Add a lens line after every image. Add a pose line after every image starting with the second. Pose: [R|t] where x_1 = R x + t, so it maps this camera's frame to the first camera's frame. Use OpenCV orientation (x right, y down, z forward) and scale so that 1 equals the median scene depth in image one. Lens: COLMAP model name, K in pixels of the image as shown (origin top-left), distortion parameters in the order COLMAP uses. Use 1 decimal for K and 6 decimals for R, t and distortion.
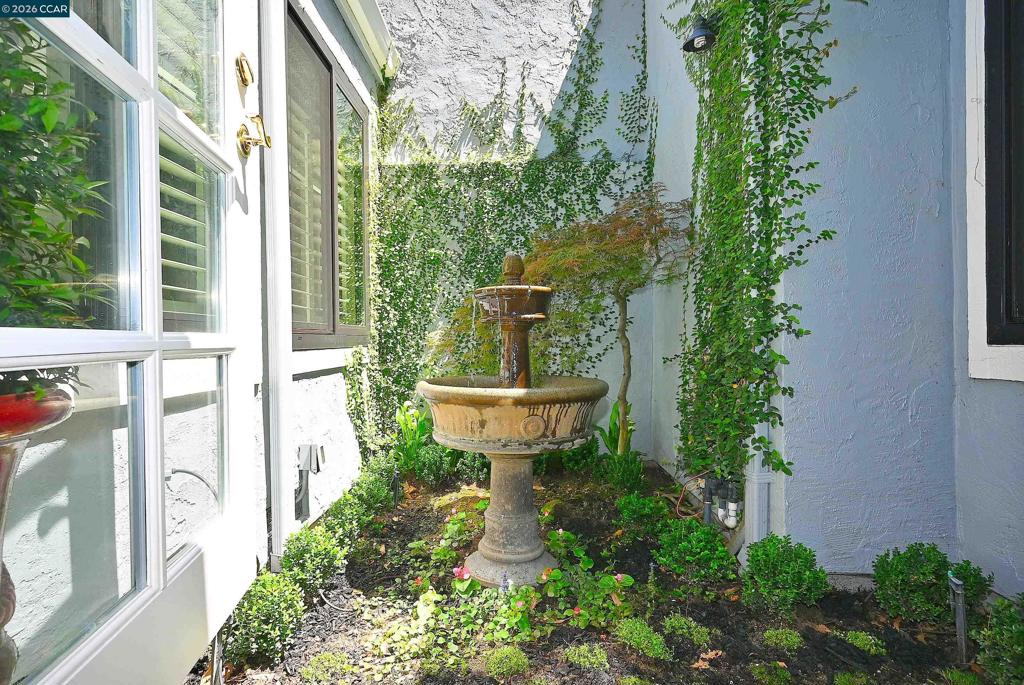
lens RADIAL K [[507.1, 0, 512.0], [0, 507.1, 342.5], [0, 0, 1]] dist [-0.006953, 0.005641]
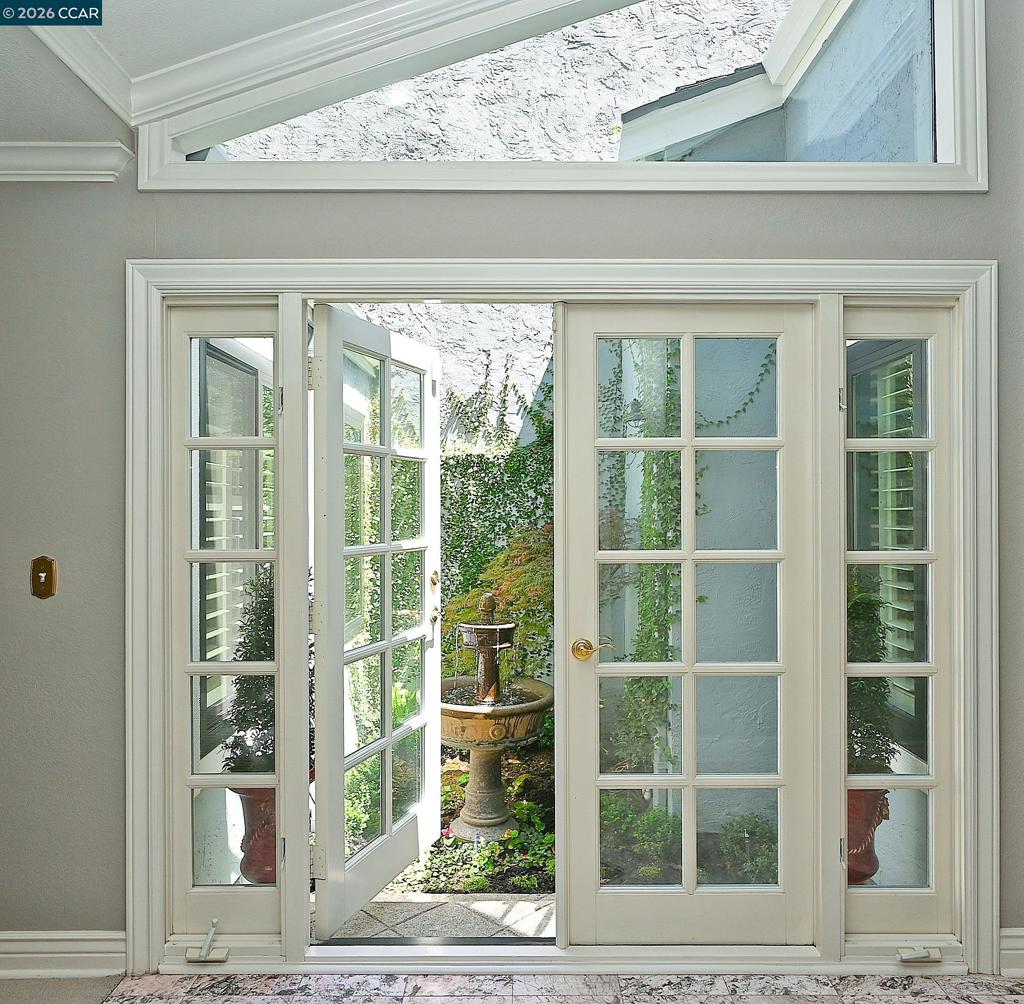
lens RADIAL K [[744.7, 0, 522.6], [0, 744.7, 502.8], [0, 0, 1]] dist [-0.002917, -0.001491]
pose [[0.999932, 0.006194, 0.009856, 0.044042], [-0.006079, 0.999914, -0.011661, -0.235723], [-0.009927, 0.011600, 0.999883, -0.580654]]
